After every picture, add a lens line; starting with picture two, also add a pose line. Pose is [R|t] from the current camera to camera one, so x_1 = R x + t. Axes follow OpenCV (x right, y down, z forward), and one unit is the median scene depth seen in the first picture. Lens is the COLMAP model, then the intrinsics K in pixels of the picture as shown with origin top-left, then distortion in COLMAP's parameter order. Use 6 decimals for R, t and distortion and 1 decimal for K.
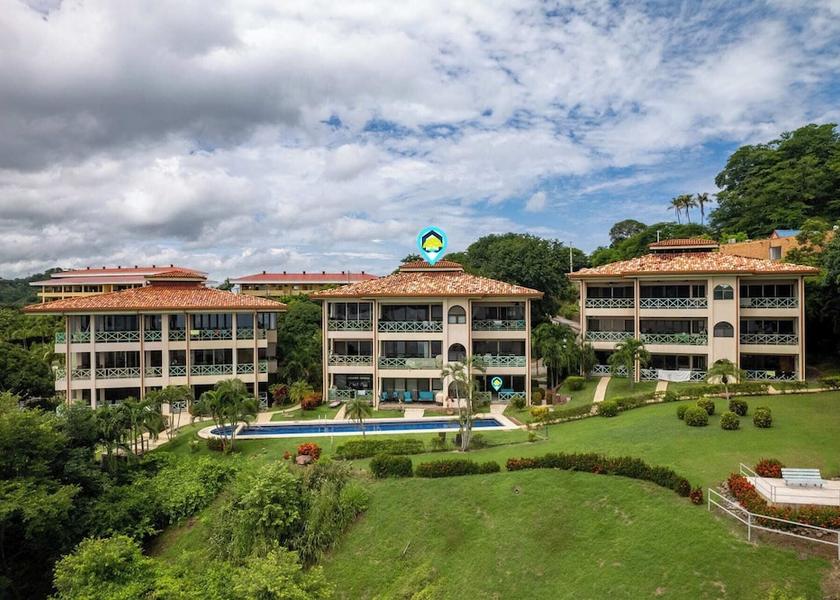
lens RADIAL K [[581.6, 0, 420.0], [0, 581.6, 300.0], [0, 0, 1]] dist [-0.072014, 0.058757]
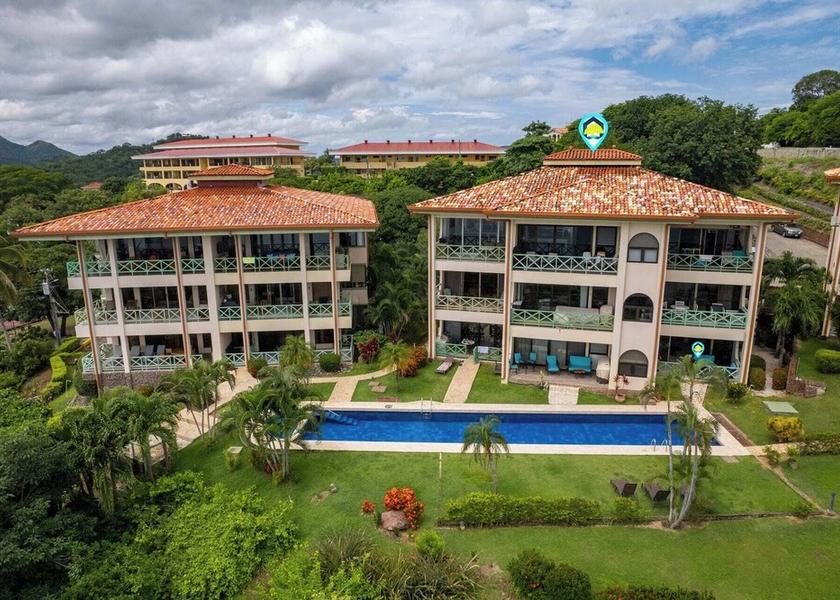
lens RADIAL K [[581.6, 0, 420.0], [0, 581.6, 300.0], [0, 0, 1]] dist [-0.072014, 0.058757]
pose [[0.983076, 0.040815, -0.178592, -0.054619], [0.001802, 0.972664, 0.232209, -0.060153], [0.183188, -0.228601, 0.956129, 0.342563]]
